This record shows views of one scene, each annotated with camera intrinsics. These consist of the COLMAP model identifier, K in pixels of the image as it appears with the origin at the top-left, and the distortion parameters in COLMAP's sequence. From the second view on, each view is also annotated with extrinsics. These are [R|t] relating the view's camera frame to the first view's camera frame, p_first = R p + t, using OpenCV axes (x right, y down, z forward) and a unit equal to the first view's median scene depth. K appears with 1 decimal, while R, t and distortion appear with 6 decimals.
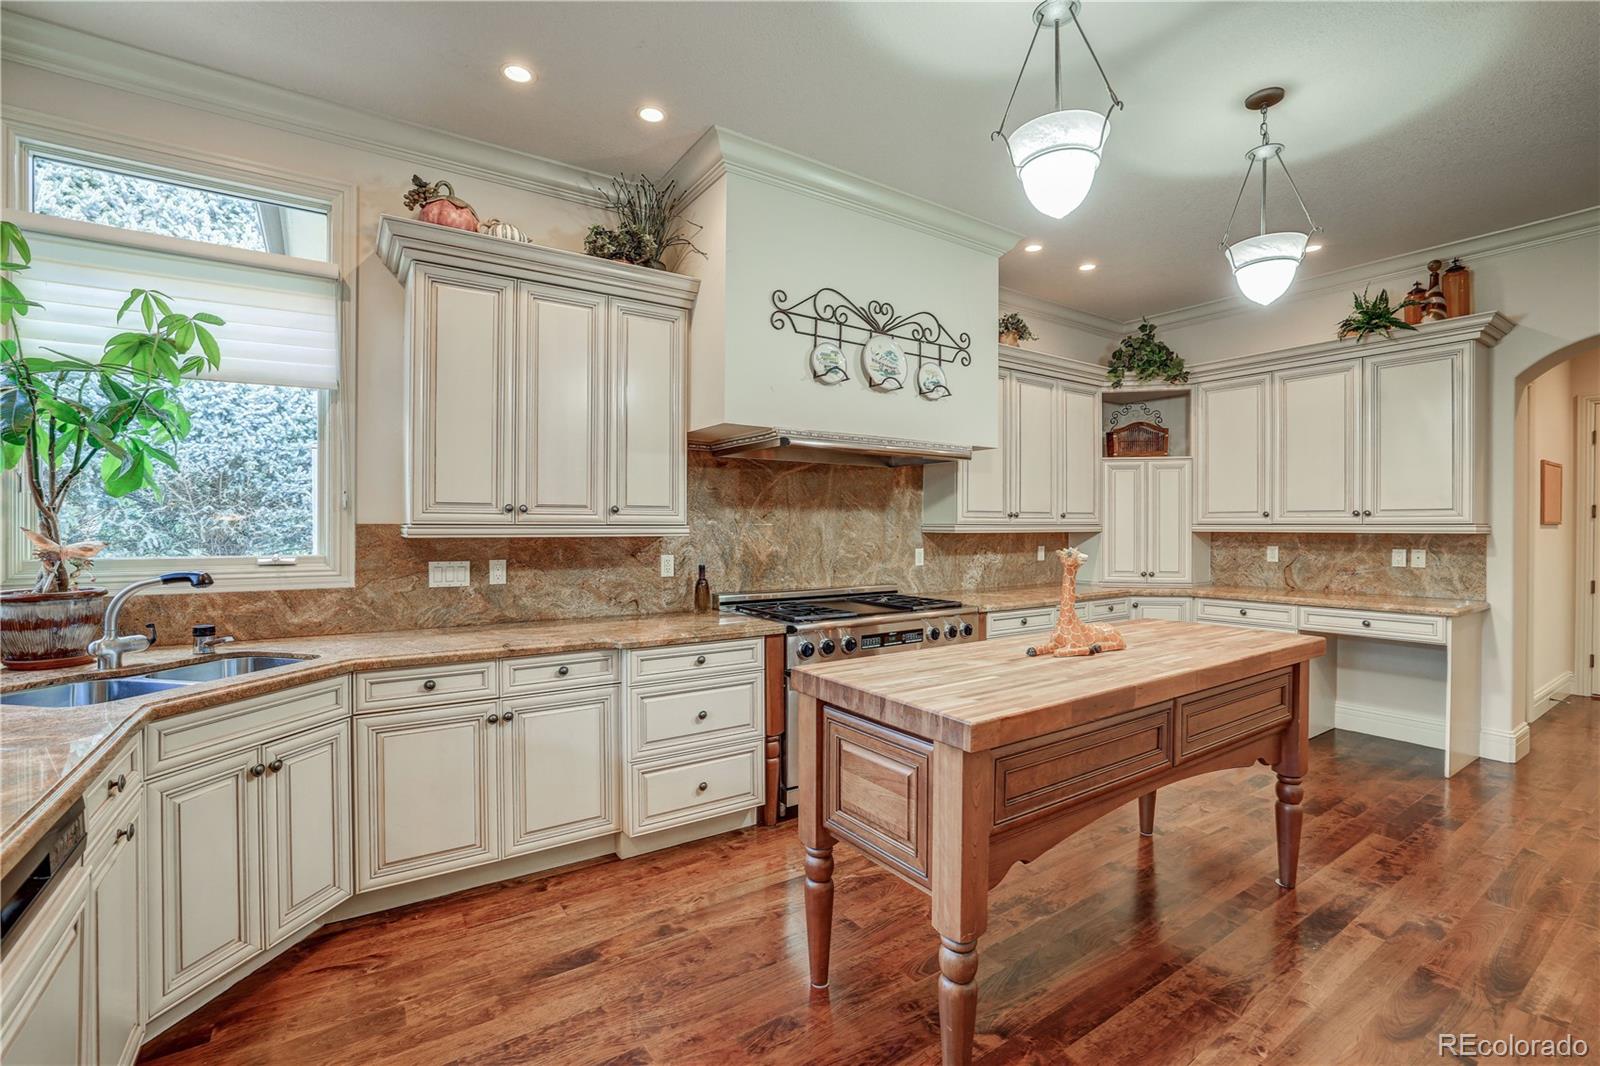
lens RADIAL K [[687.1, 0, 741.5], [0, 687.1, 529.8], [0, 0, 1]] dist [-0.044207, 0.012647]
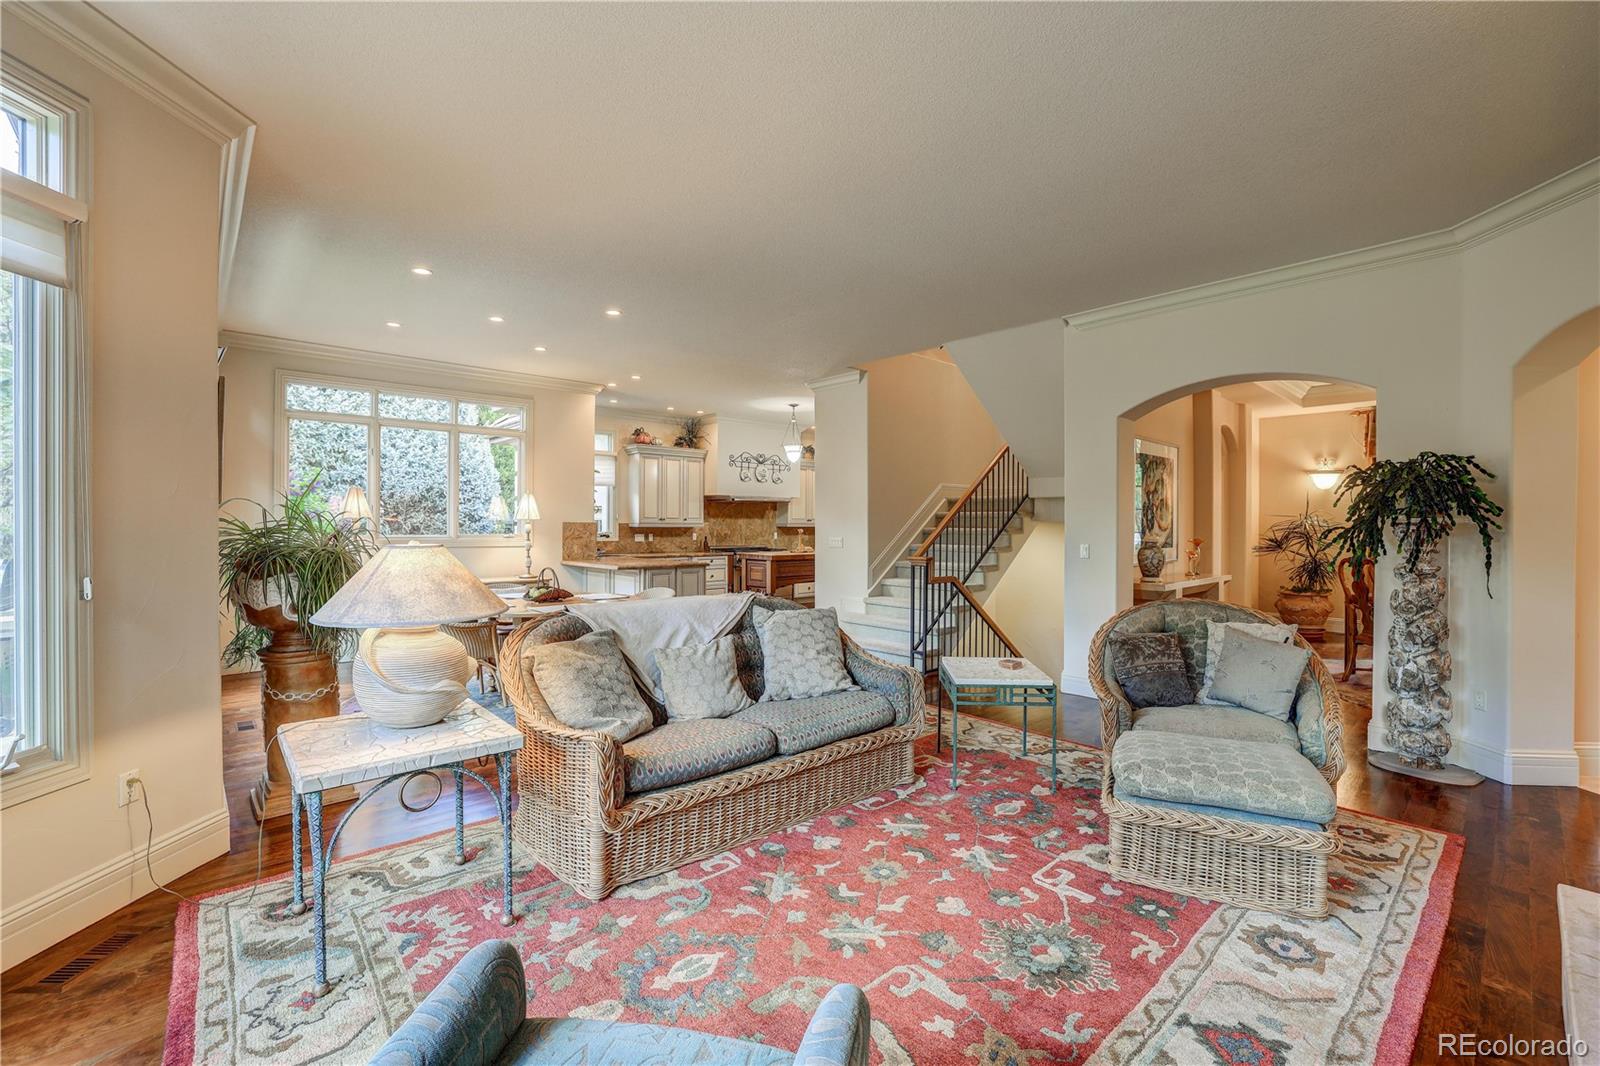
lens RADIAL K [[687.1, 0, 785.6], [0, 687.1, 521.1], [0, 0, 1]] dist [-0.044207, 0.012647]
pose [[0.978326, 0.003745, 0.207037, -0.402185], [-0.002690, 0.999982, -0.005380, -0.004159], [-0.207054, 0.004707, 0.978318, -2.476122]]
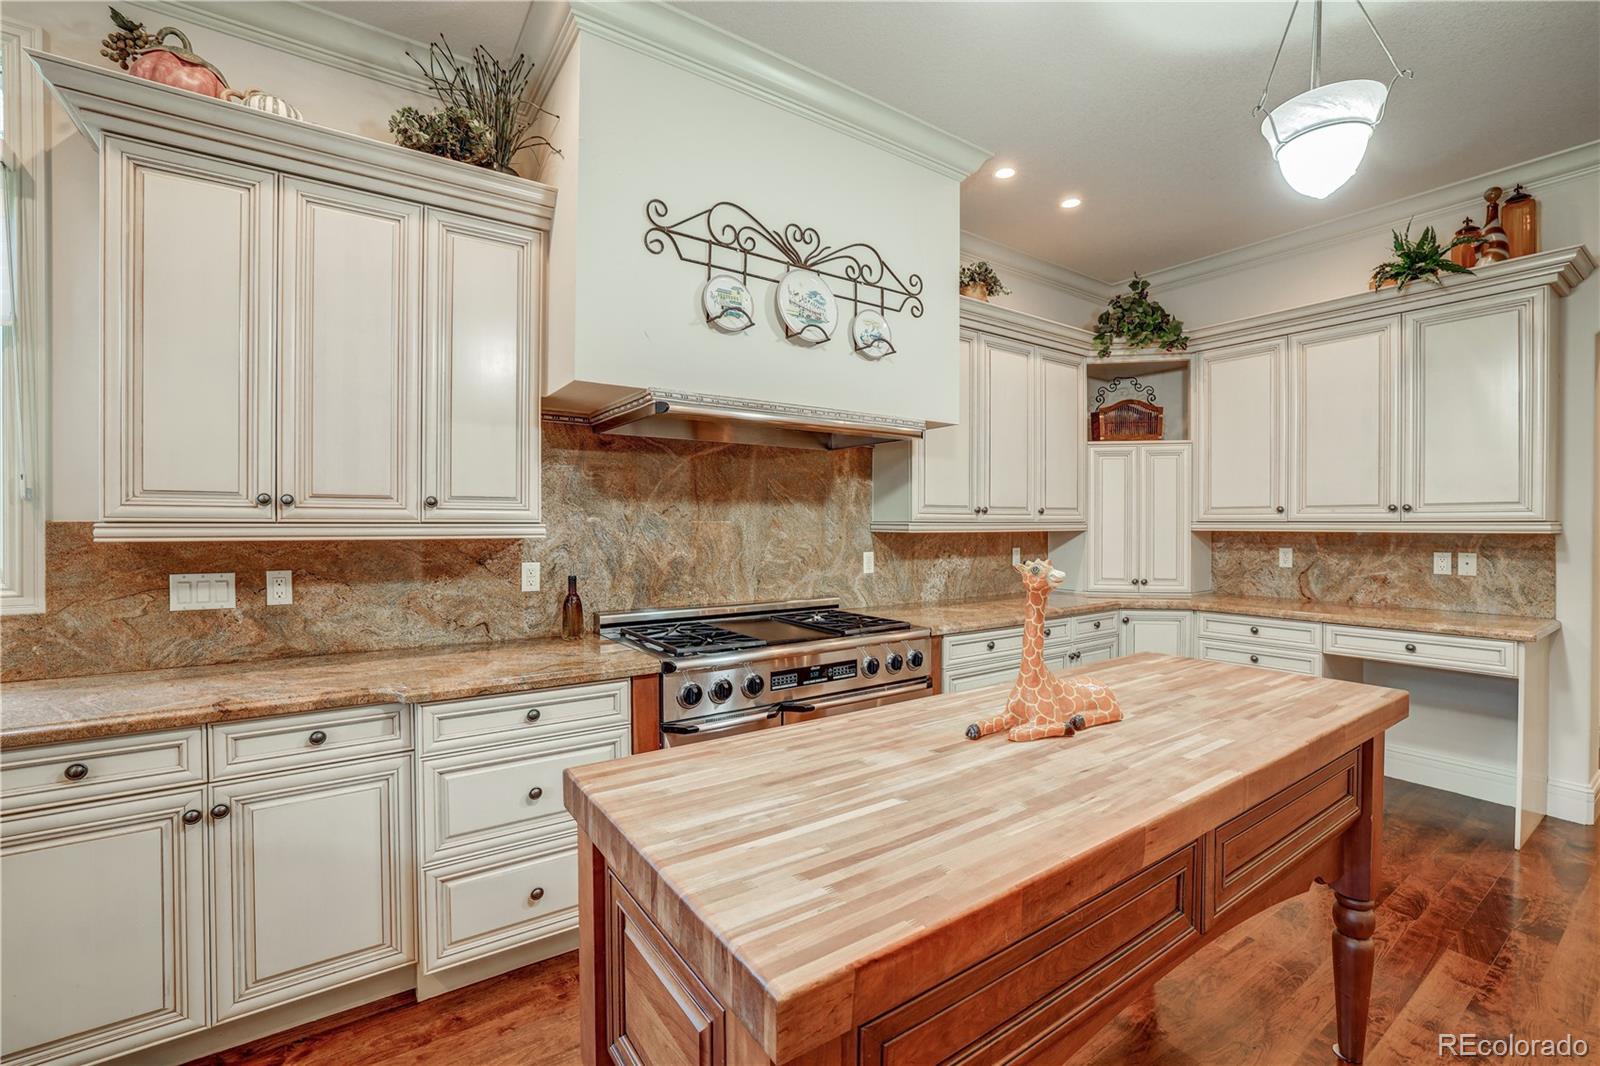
lens RADIAL K [[687.1, 0, 796.4], [0, 687.1, 532.2], [0, 0, 1]] dist [-0.044207, 0.012647]
pose [[0.996343, -0.001545, 0.085435, 0.136462], [0.000936, 0.999974, 0.007161, -0.001969], [-0.085444, -0.007055, 0.996318, 0.256555]]
